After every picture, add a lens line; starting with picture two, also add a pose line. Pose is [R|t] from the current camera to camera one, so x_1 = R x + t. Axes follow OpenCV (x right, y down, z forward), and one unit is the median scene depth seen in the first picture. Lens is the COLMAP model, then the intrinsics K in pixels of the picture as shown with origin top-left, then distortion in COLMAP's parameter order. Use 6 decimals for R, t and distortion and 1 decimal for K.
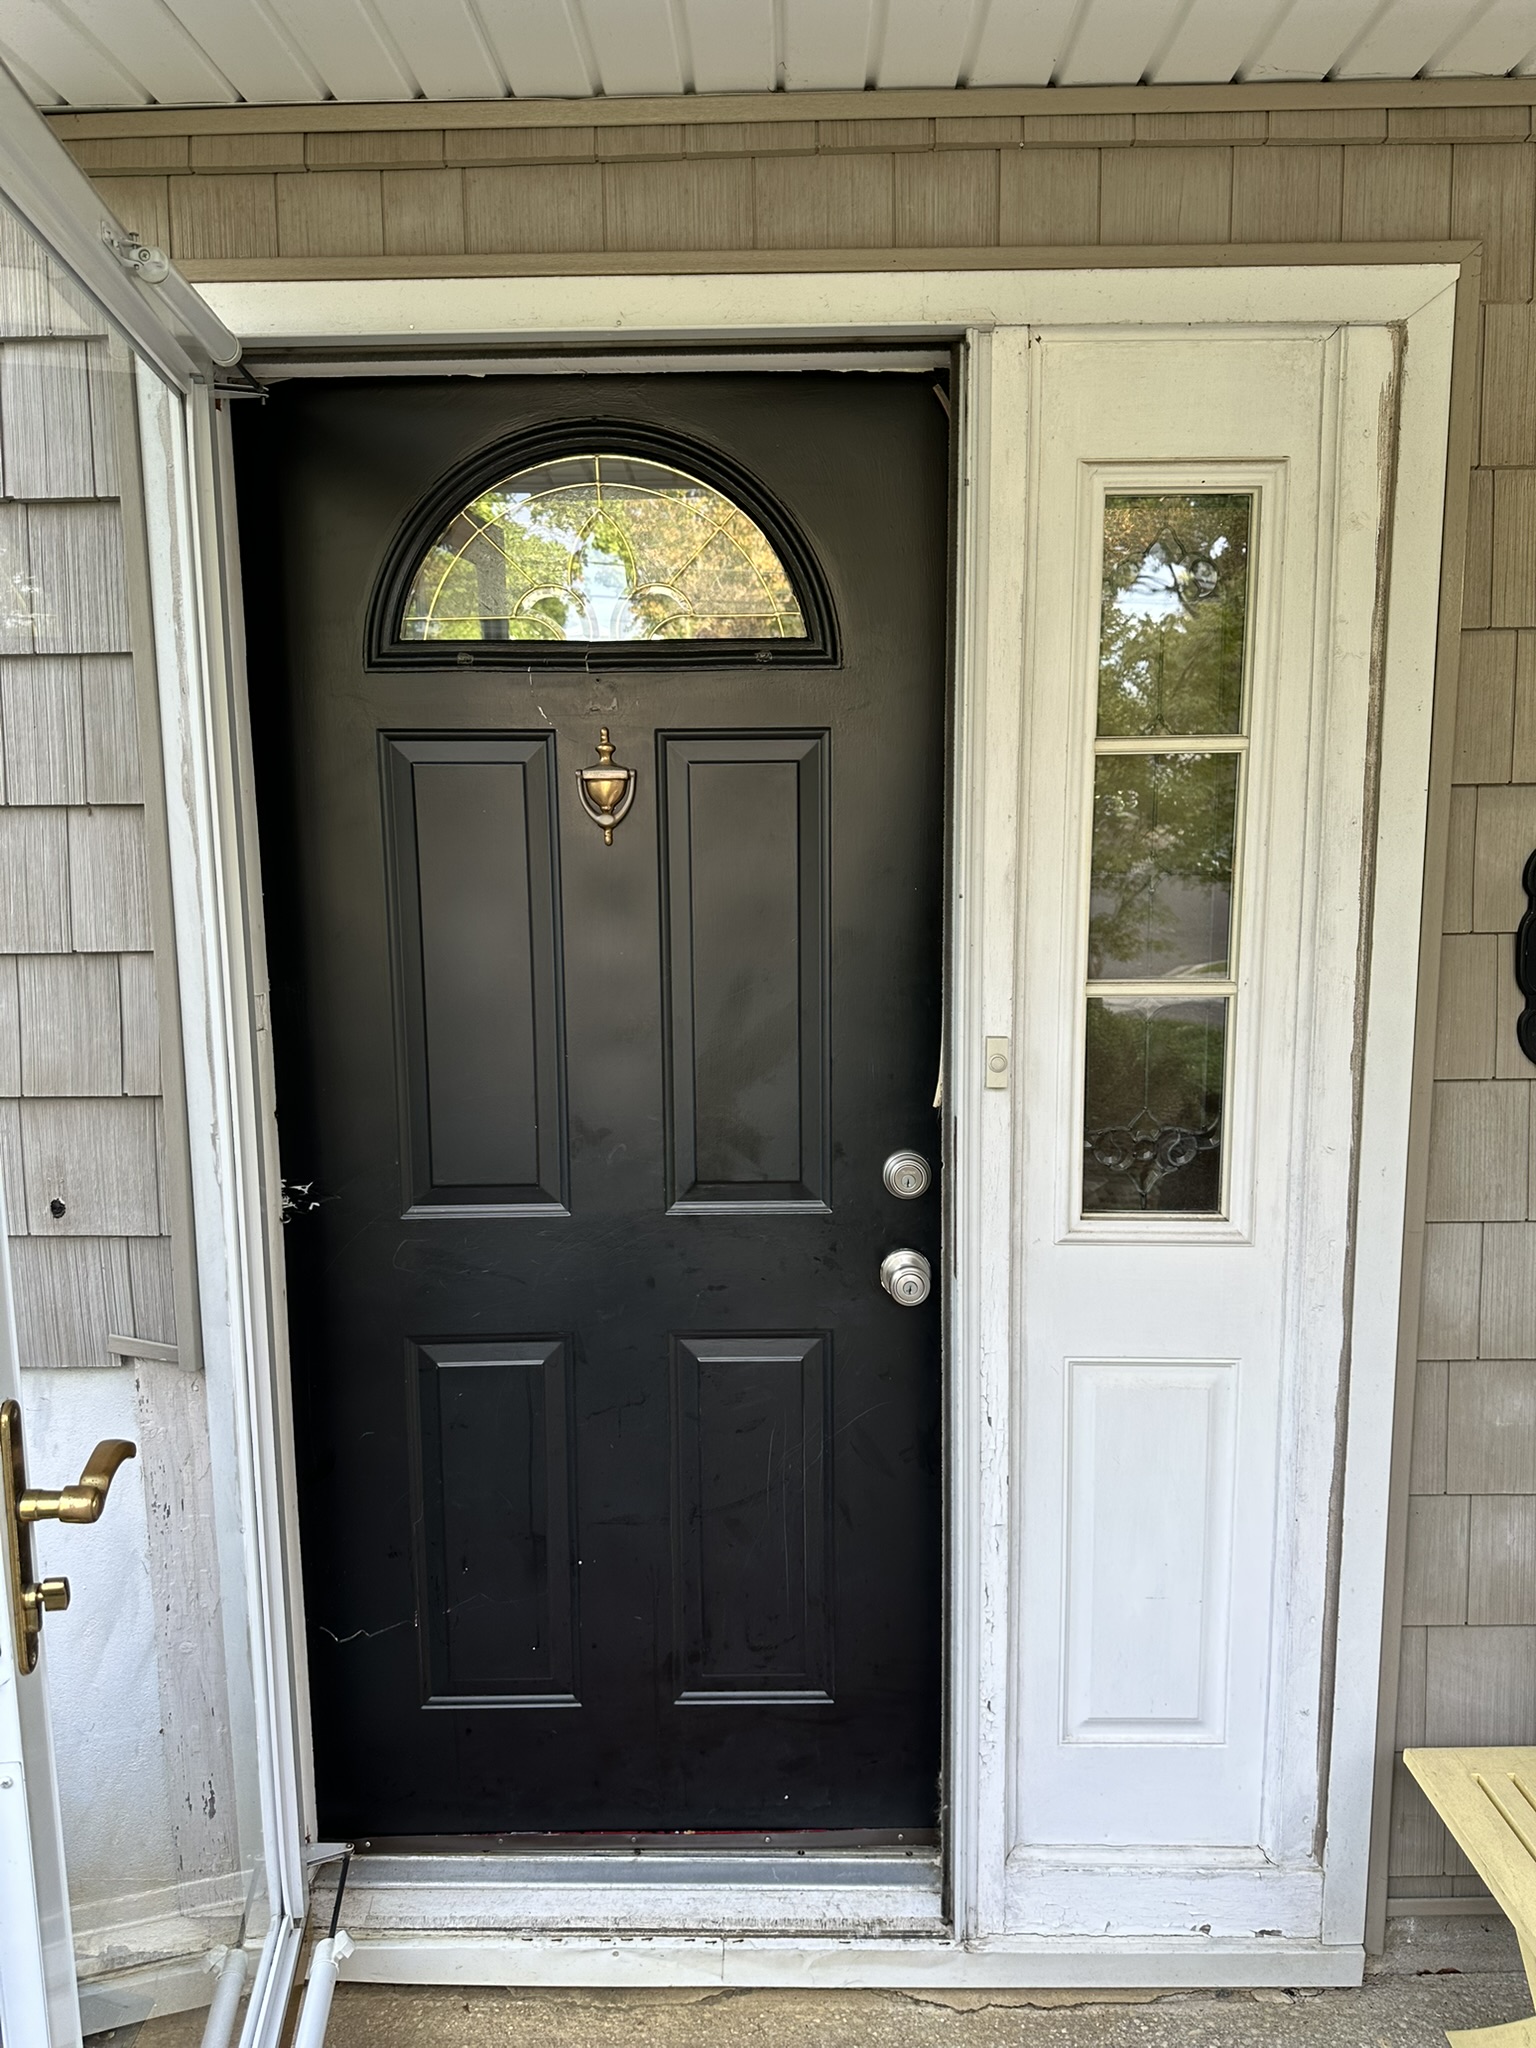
lens RADIAL K [[1432.0, 0, 766.3], [0, 1432.0, 1013.9], [0, 0, 1]] dist [0.041485, -0.055124]
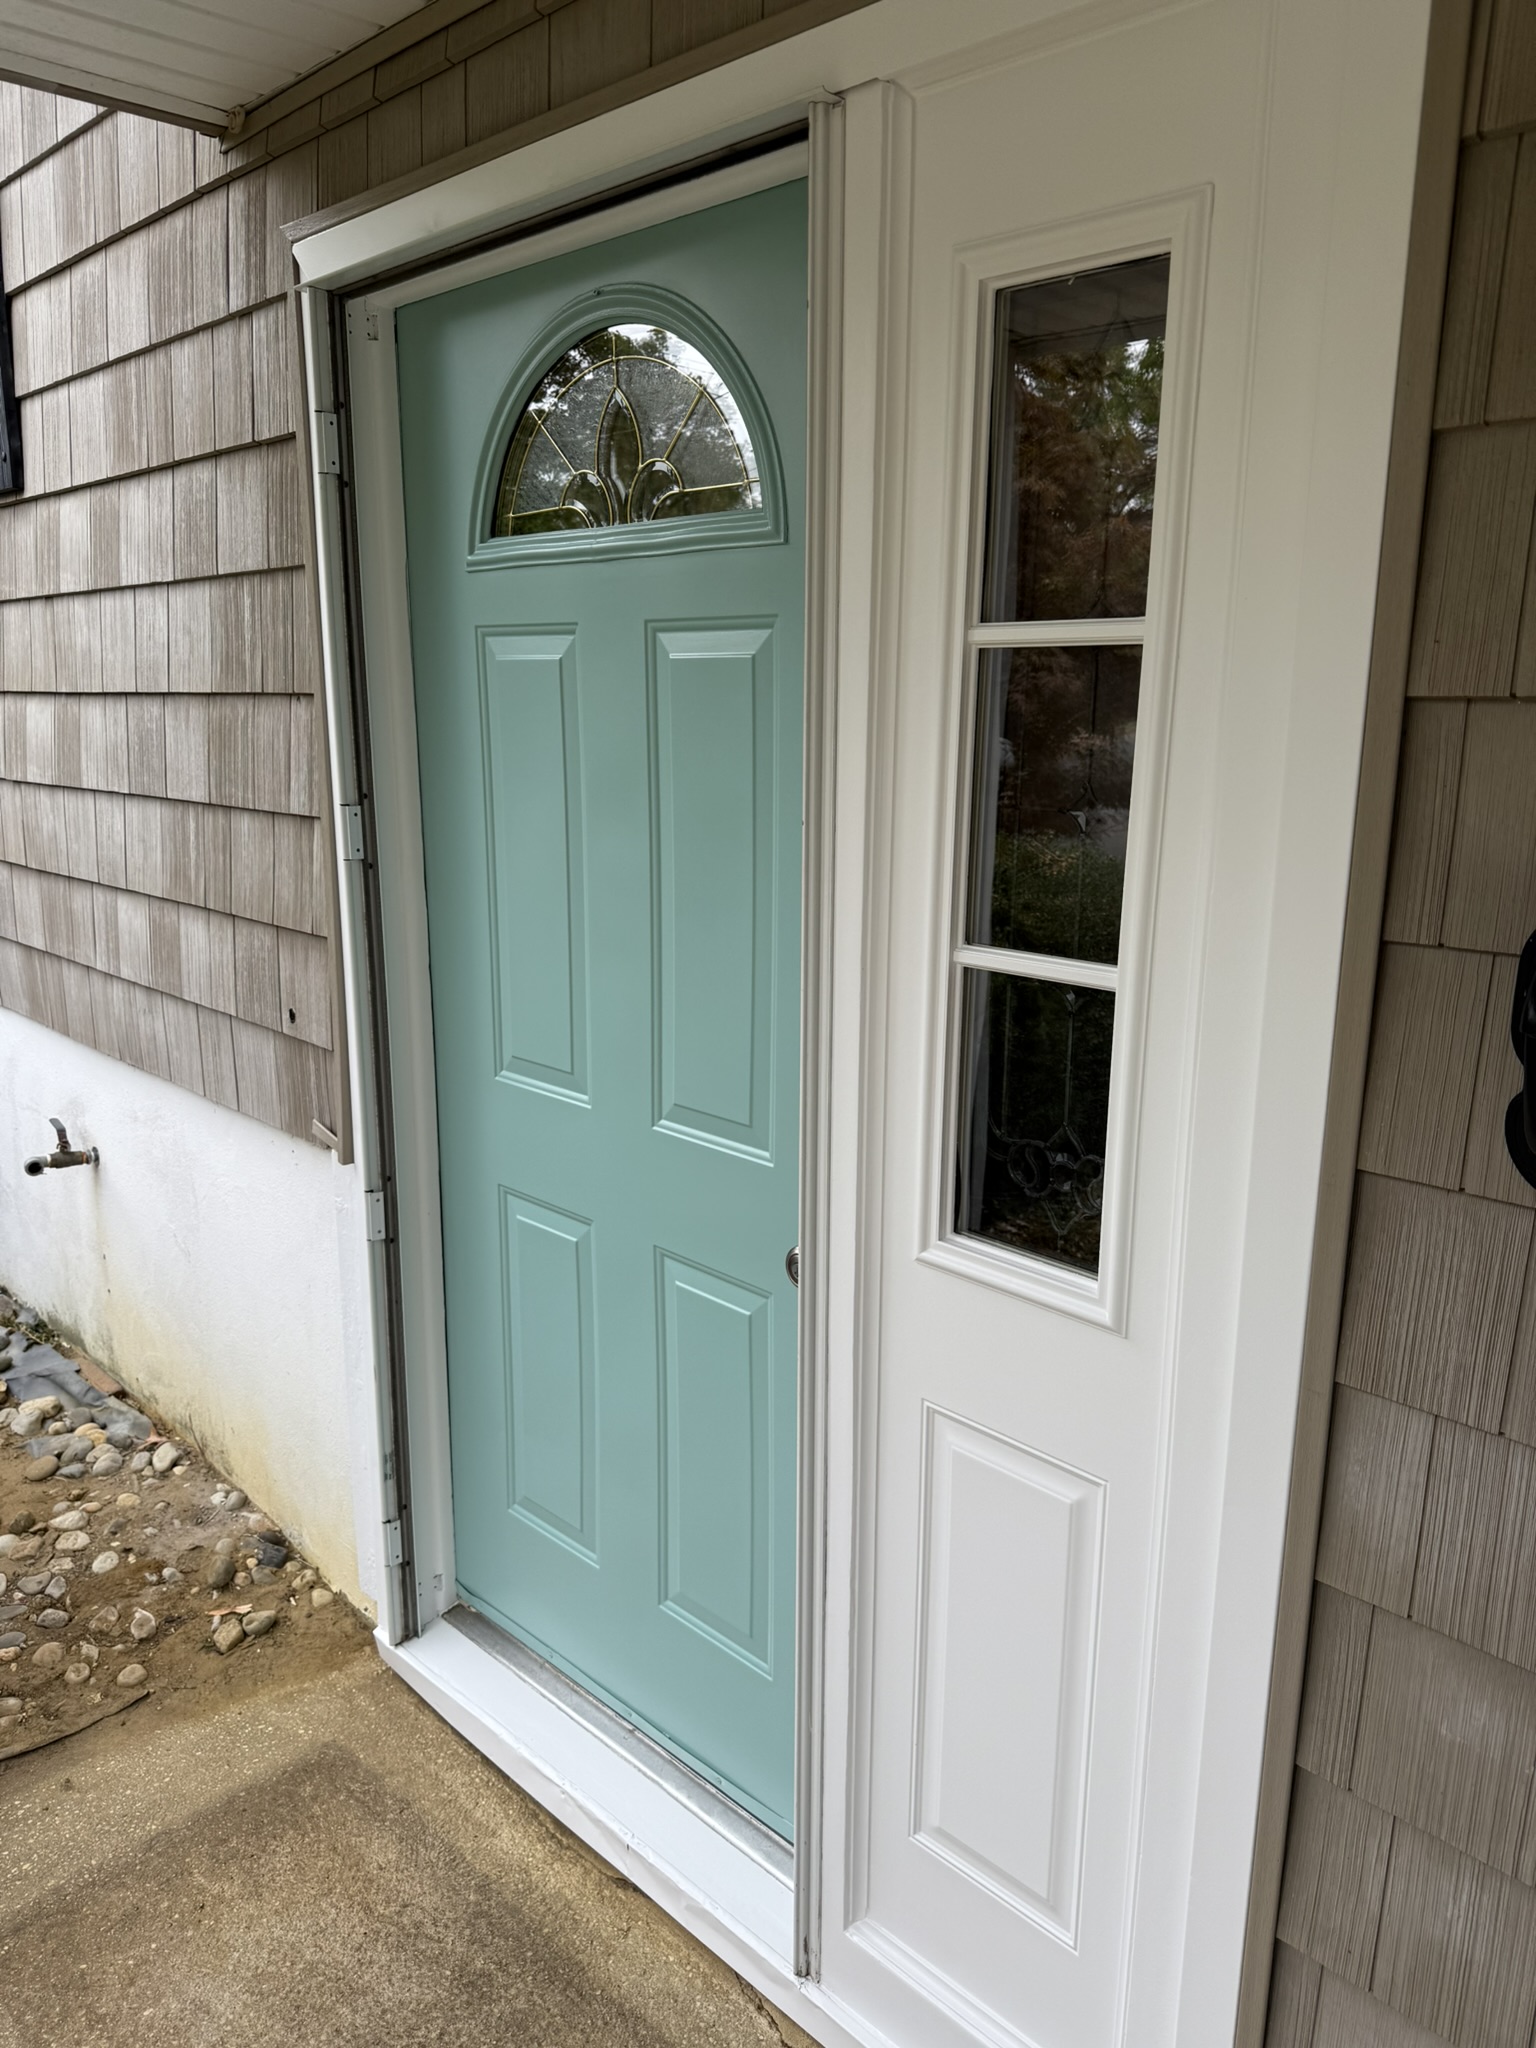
lens RADIAL K [[1460.5, 0, 767.8], [0, 1460.5, 1035.7], [0, 0, 1]] dist [0.038102, -0.058307]
pose [[0.720947, 0.173339, -0.670962, 0.683539], [-0.111750, 0.984620, 0.134295, -0.068285], [0.683921, -0.021840, 0.729229, 0.345920]]
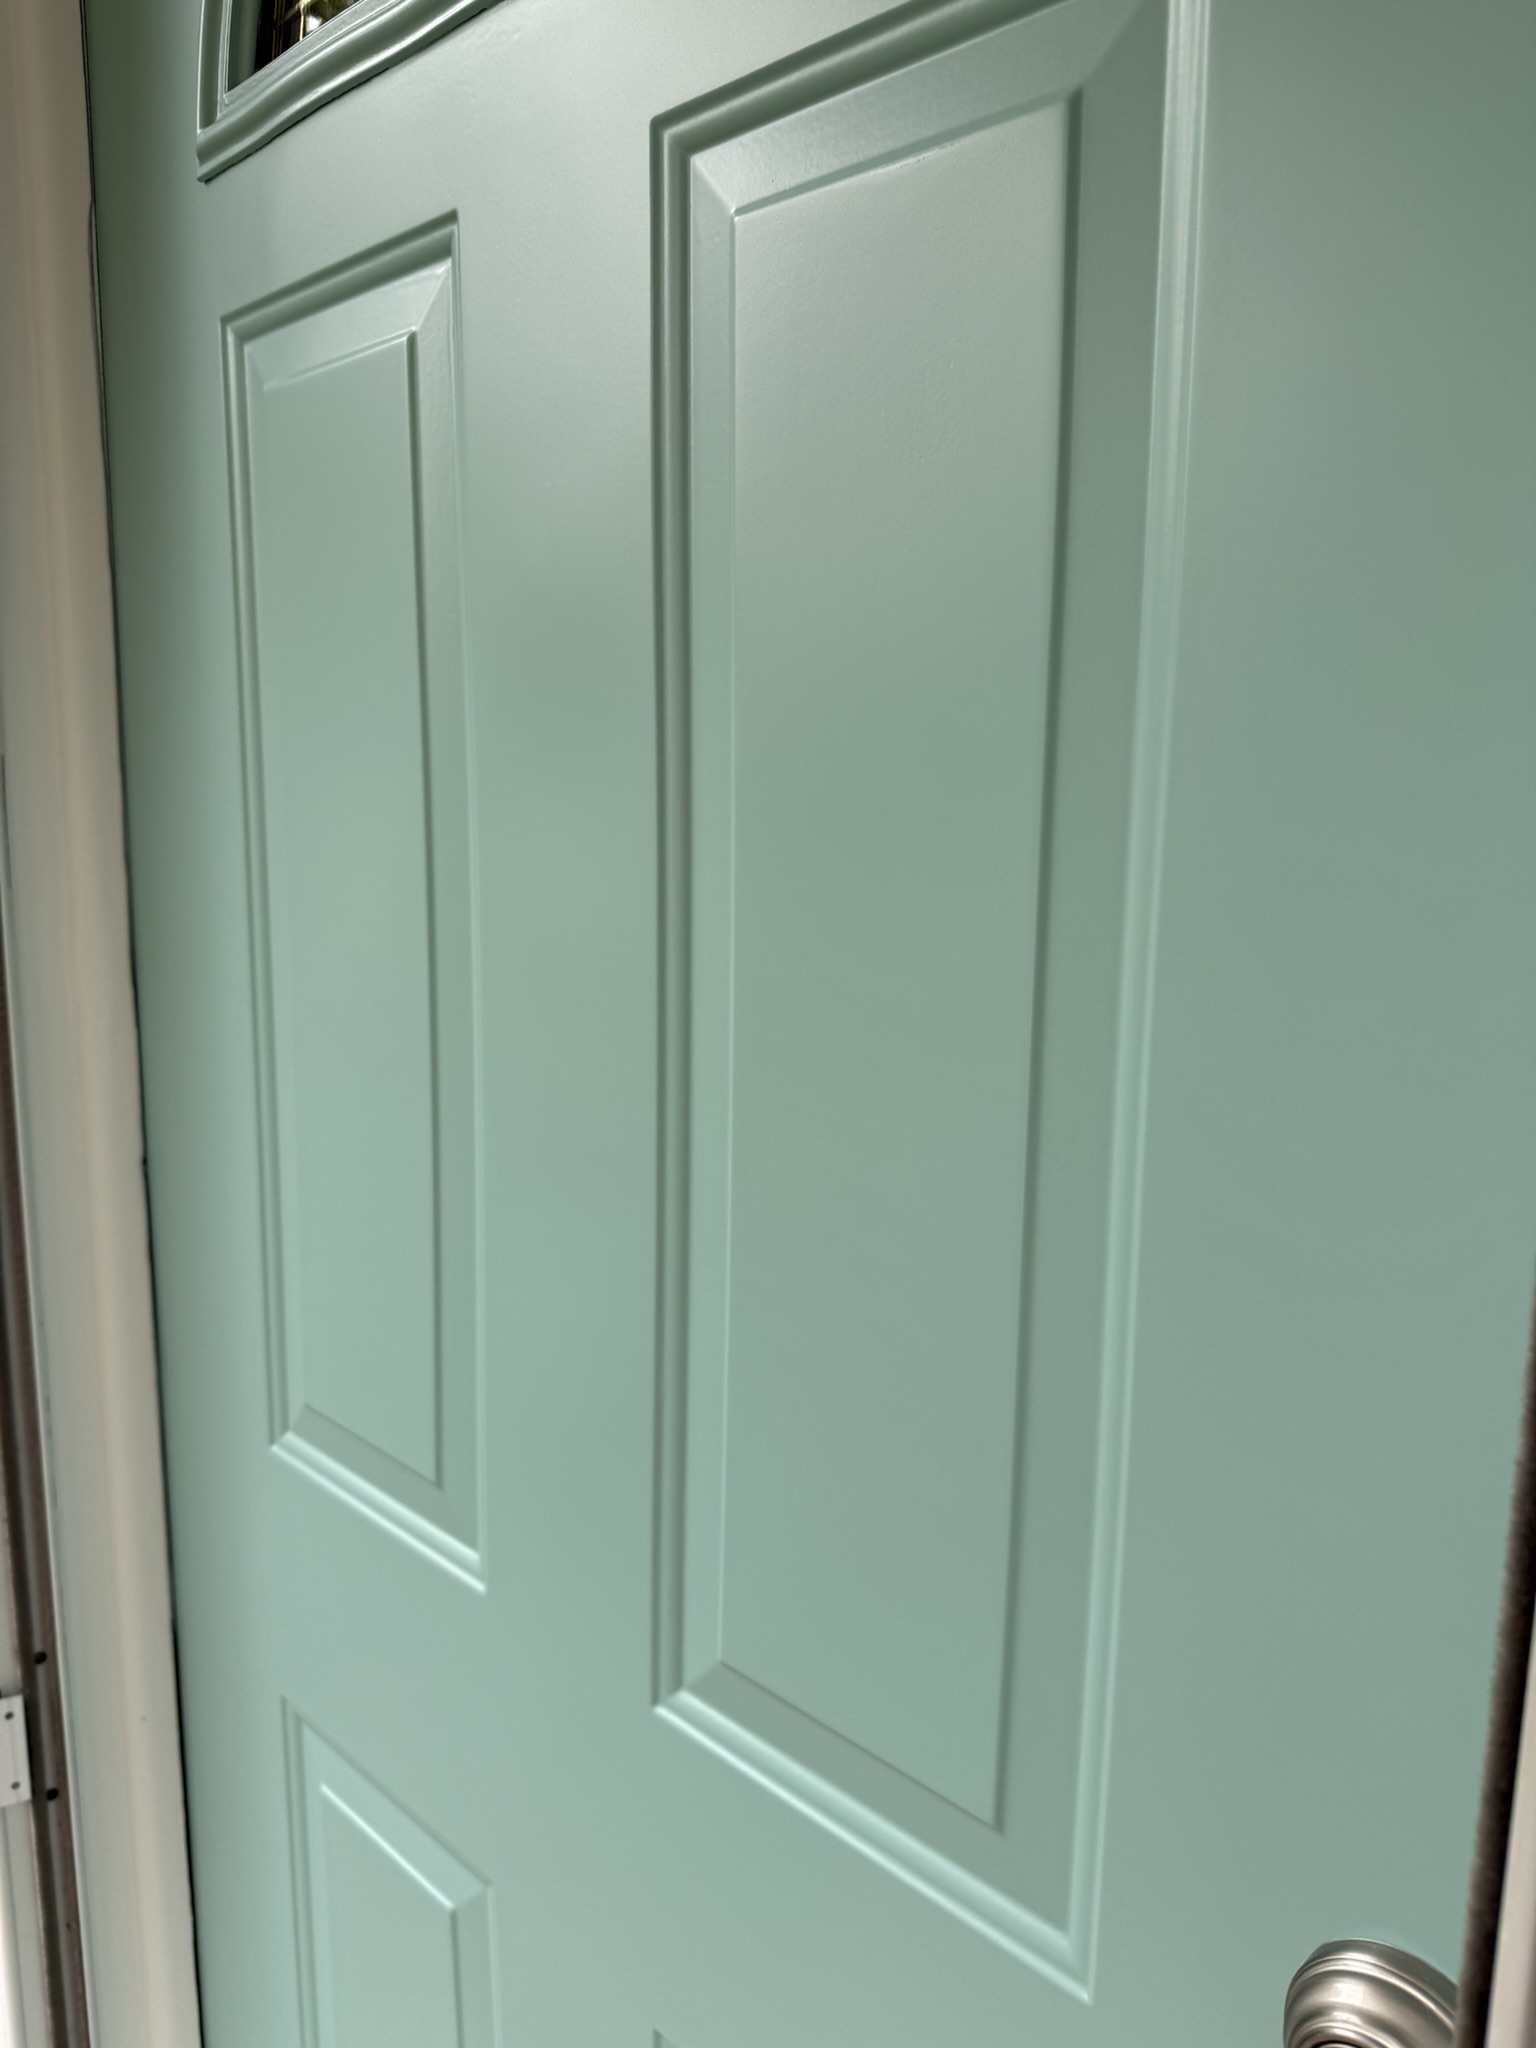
lens RADIAL K [[1460.5, 0, 767.8], [0, 1460.5, 1035.7], [0, 0, 1]] dist [0.038102, -0.058307]
pose [[0.715421, 0.131951, -0.686120, 0.167120], [-0.119526, 0.990643, 0.065885, -0.036664], [0.688394, 0.034874, 0.724499, 0.815169]]
